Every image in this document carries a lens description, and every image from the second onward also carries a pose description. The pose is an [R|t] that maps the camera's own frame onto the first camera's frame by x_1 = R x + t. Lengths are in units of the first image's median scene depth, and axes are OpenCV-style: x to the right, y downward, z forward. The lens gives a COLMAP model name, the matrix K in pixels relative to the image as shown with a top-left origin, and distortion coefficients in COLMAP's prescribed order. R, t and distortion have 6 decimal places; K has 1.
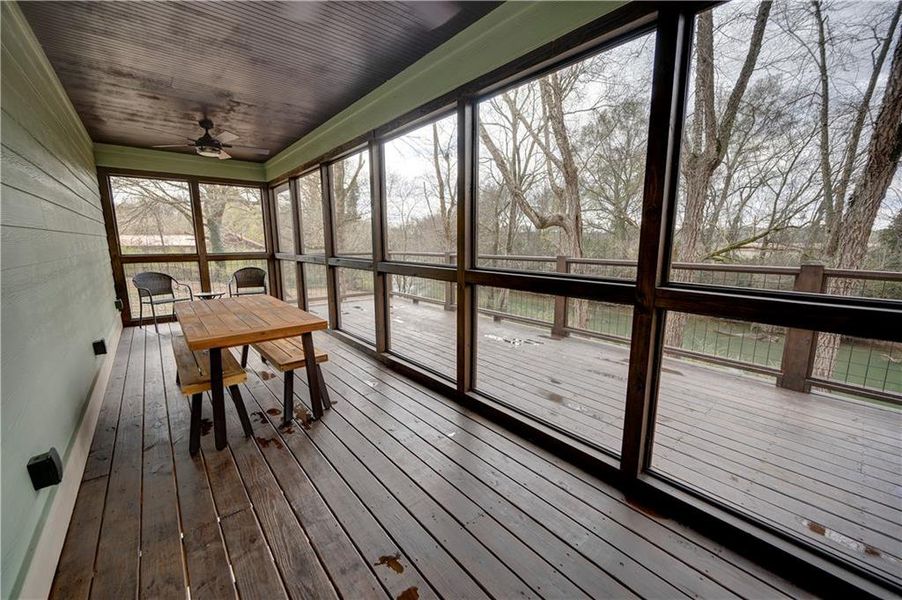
lens RADIAL K [[362.4, 0, 454.1], [0, 362.4, 300.0], [0, 0, 1]] dist [-0.001525, -0.000649]
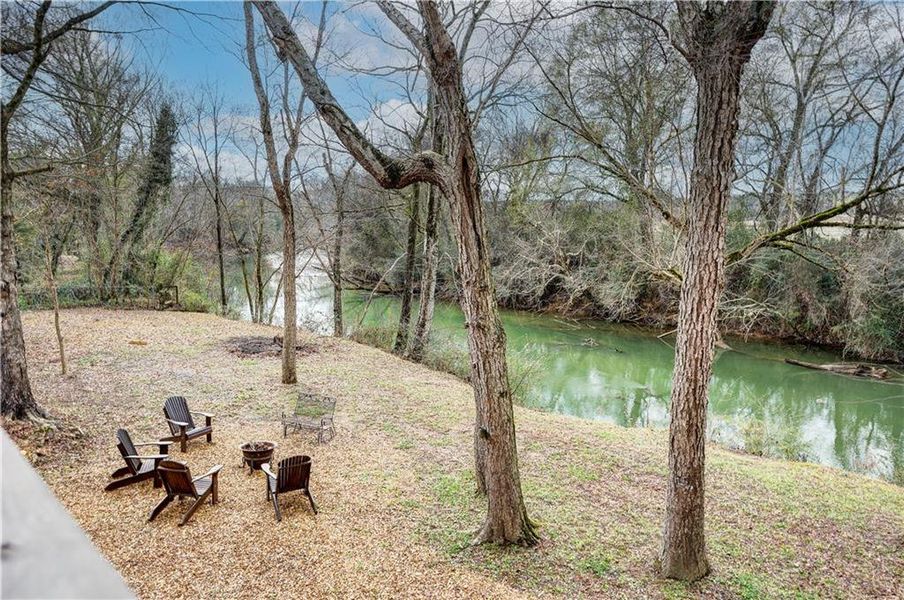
lens RADIAL K [[584.9, 0, 462.3], [0, 584.9, 294.4], [0, 0, 1]] dist [0.004001, 0.001486]
pose [[0.993213, -0.023116, 0.113989, 0.075963], [0.026317, 0.999298, -0.026656, -0.015314], [-0.113293, 0.029475, 0.993124, 0.093363]]
